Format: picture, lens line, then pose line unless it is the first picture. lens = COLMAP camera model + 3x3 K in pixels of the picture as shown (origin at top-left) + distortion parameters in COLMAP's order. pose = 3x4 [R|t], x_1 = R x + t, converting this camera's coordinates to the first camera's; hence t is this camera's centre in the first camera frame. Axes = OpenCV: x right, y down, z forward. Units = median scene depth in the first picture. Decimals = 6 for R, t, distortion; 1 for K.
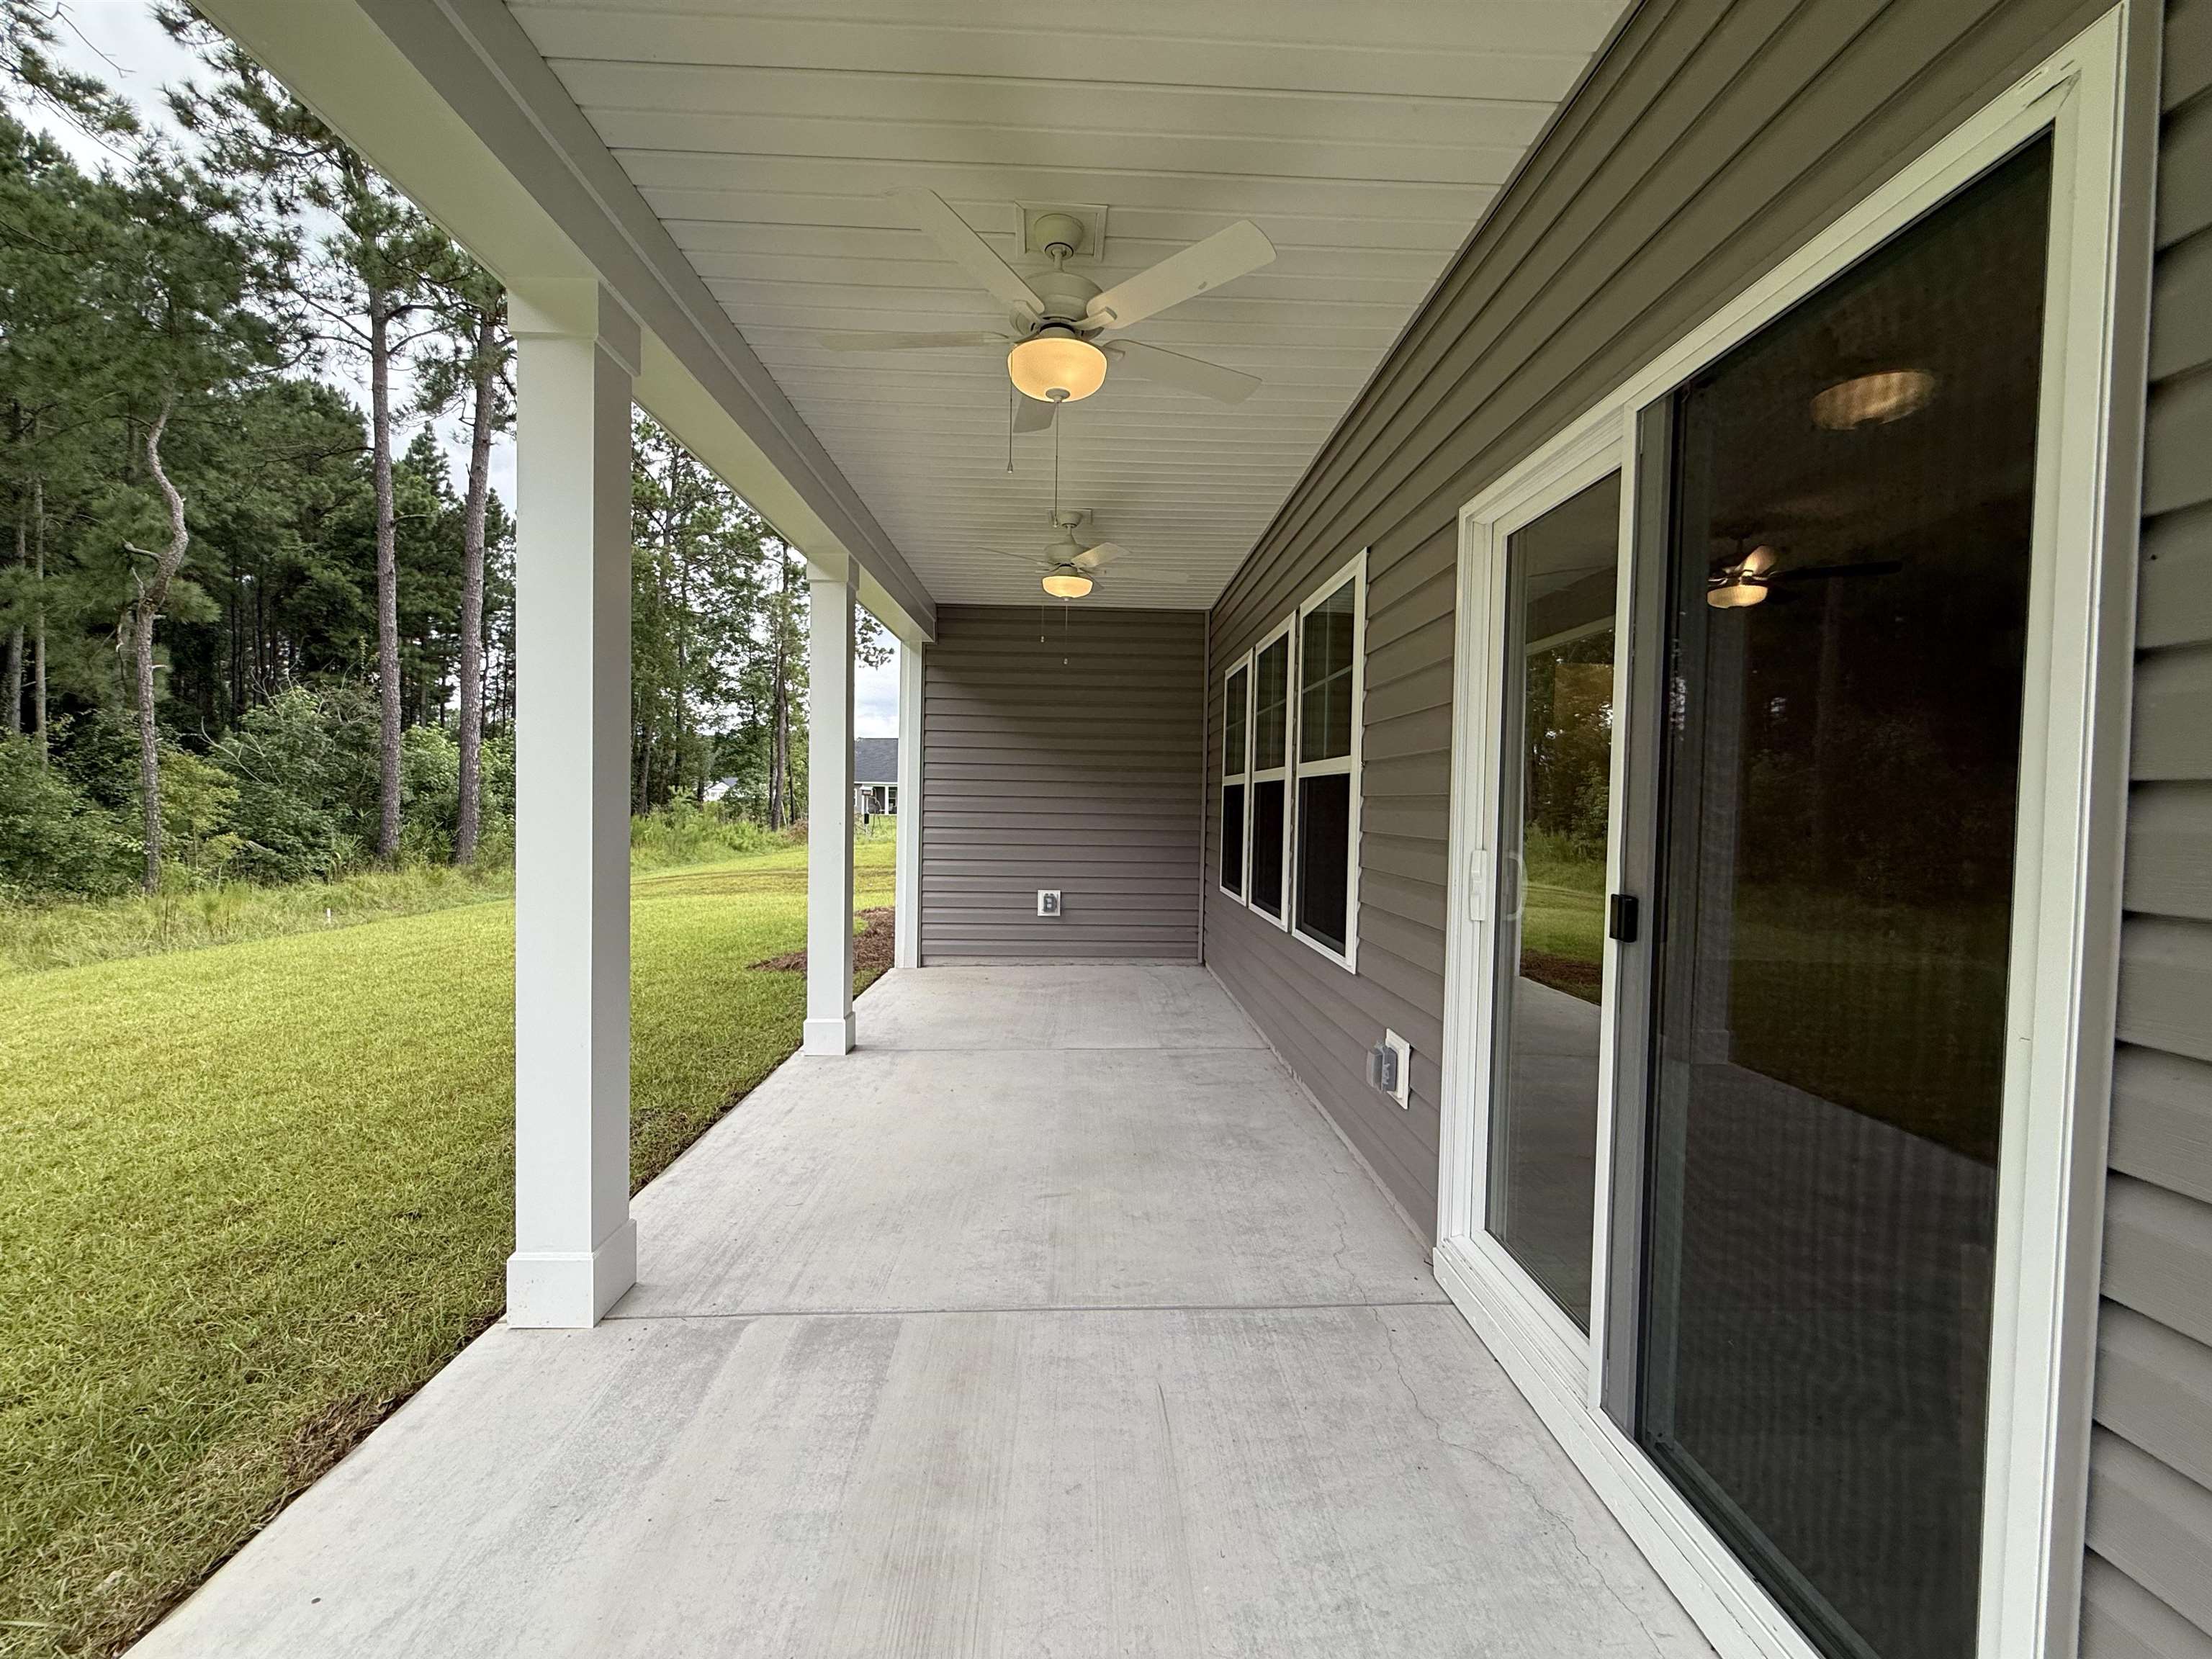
lens RADIAL K [[882.3, 0, 1104.1], [0, 882.3, 829.4], [0, 0, 1]] dist [-0.001413, 0.000763]
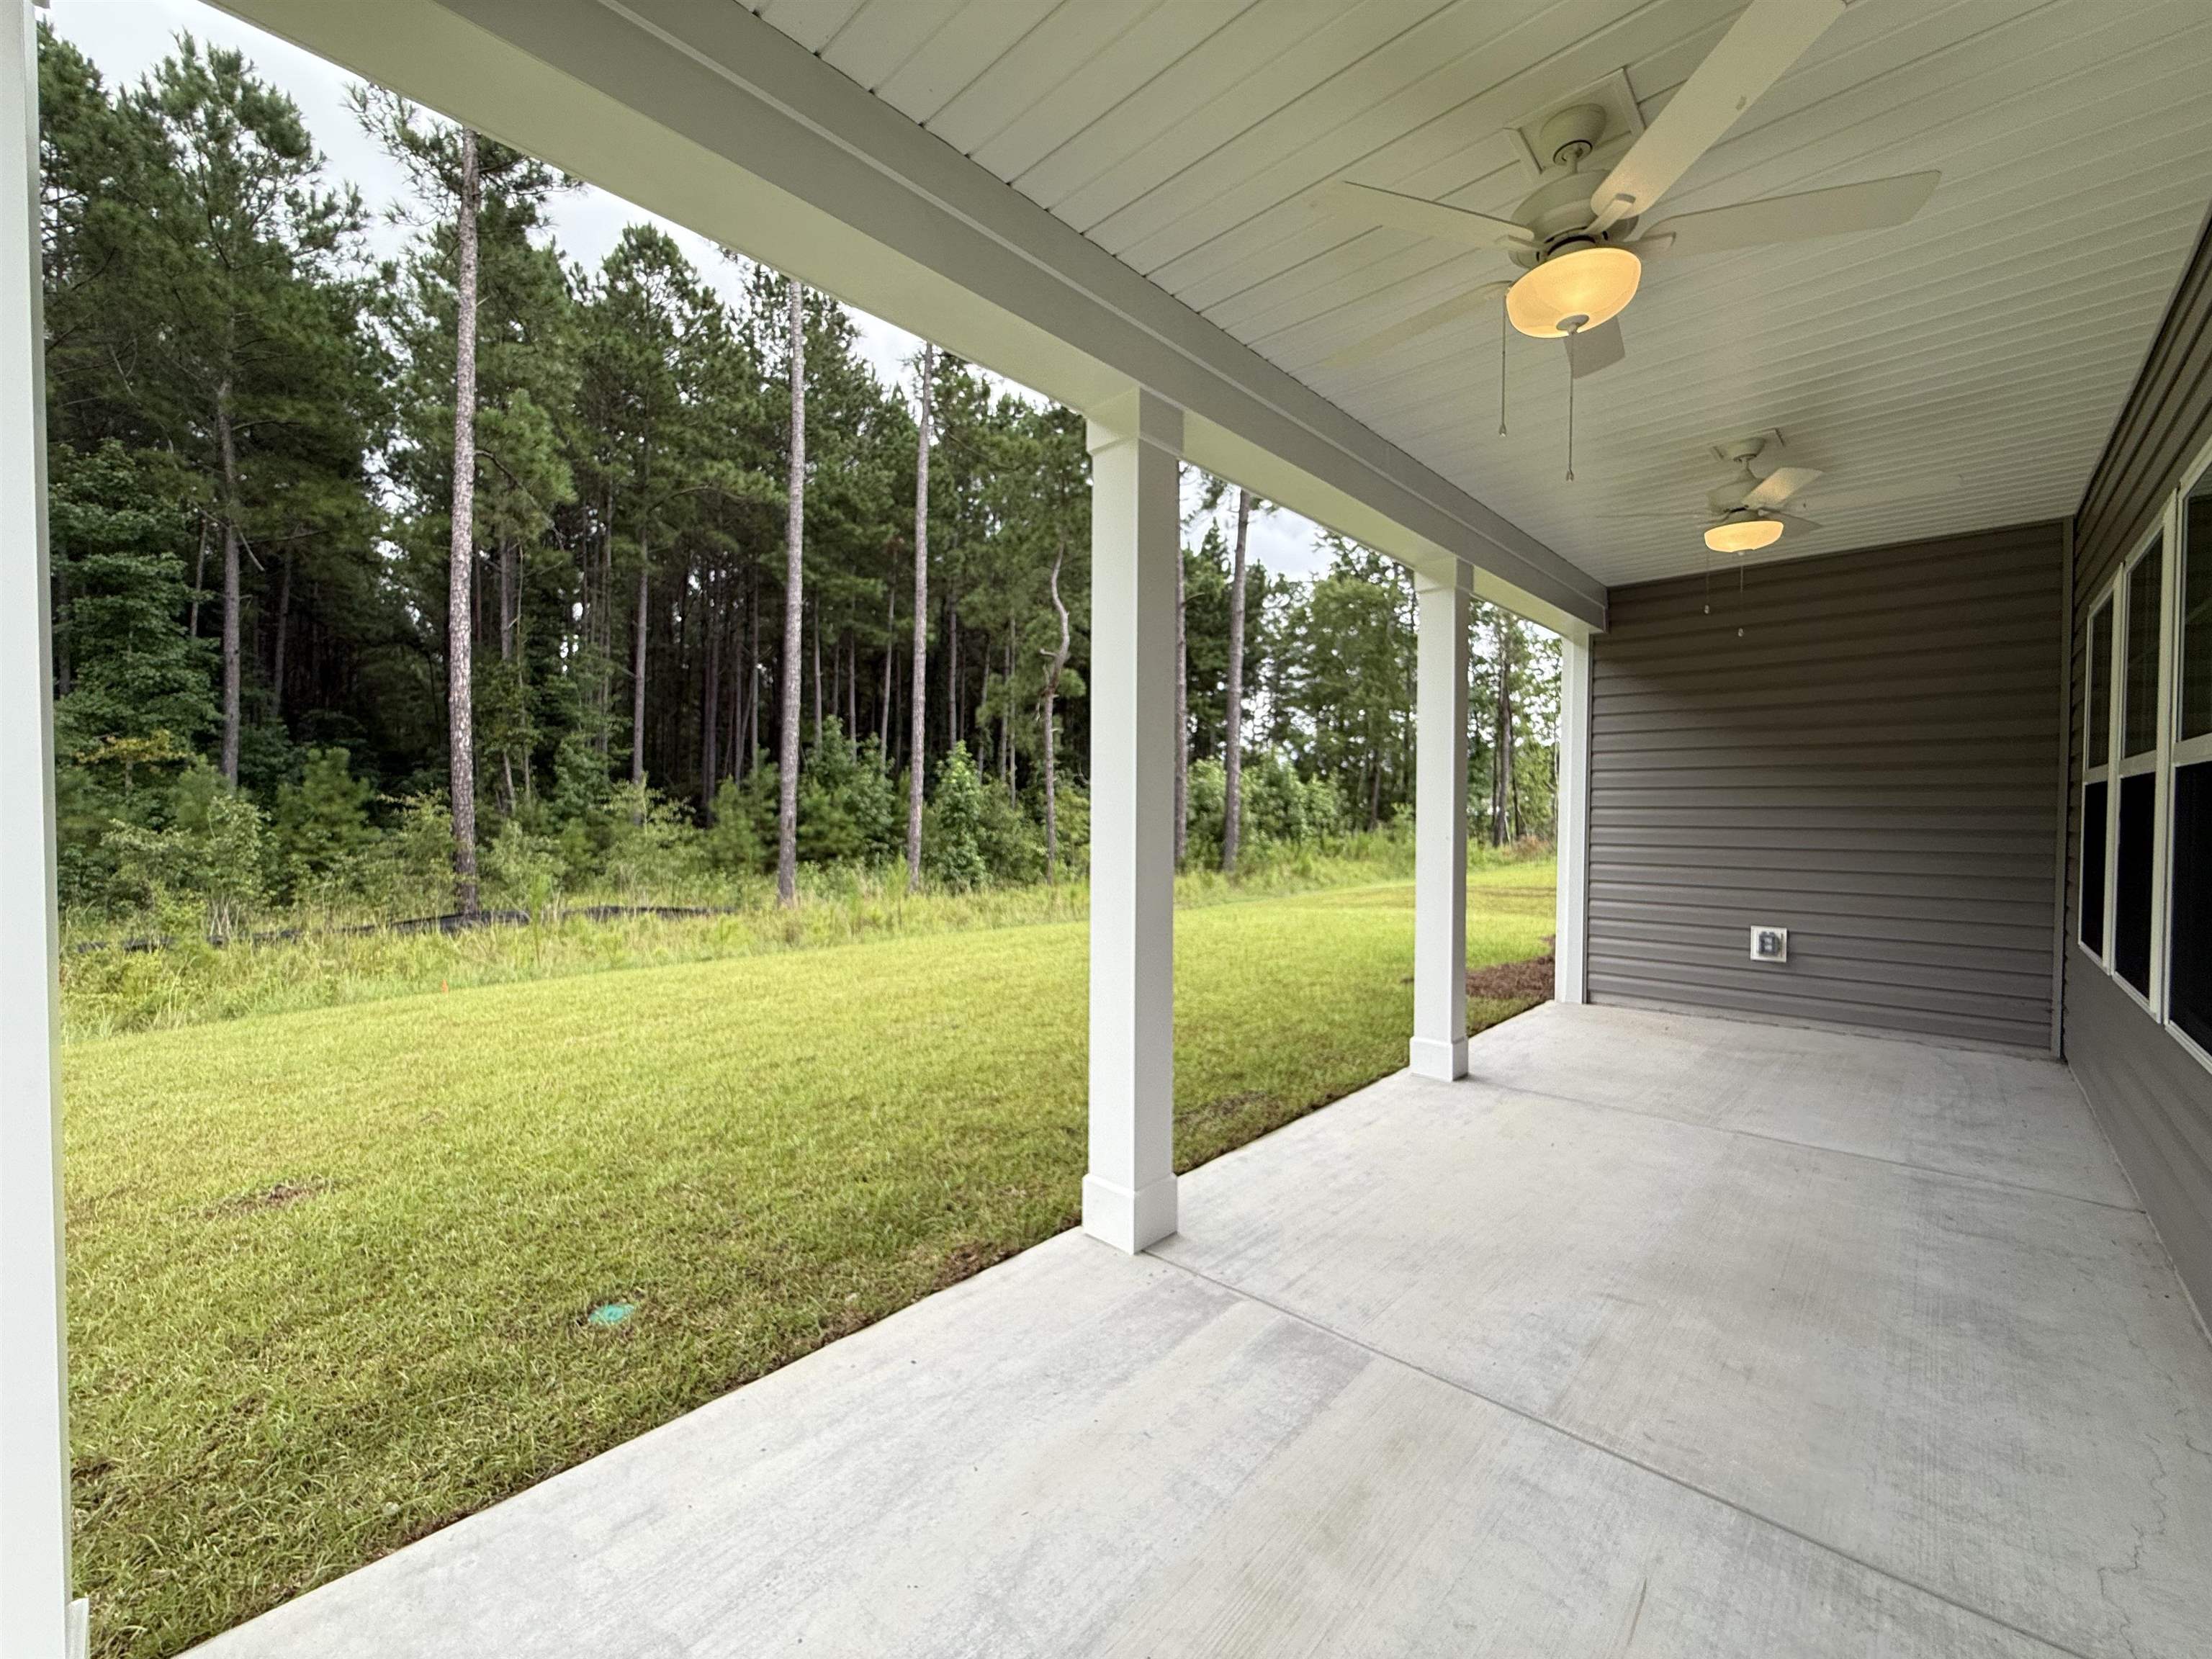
lens RADIAL K [[886.1, 0, 1102.4], [0, 886.1, 830.4], [0, 0, 1]] dist [-0.000542, 0.000241]
pose [[0.704749, 0.001058, -0.709456, 0.126014], [-0.013496, 0.999838, -0.011914, 0.001352], [0.709328, 0.017971, 0.704649, 0.057570]]
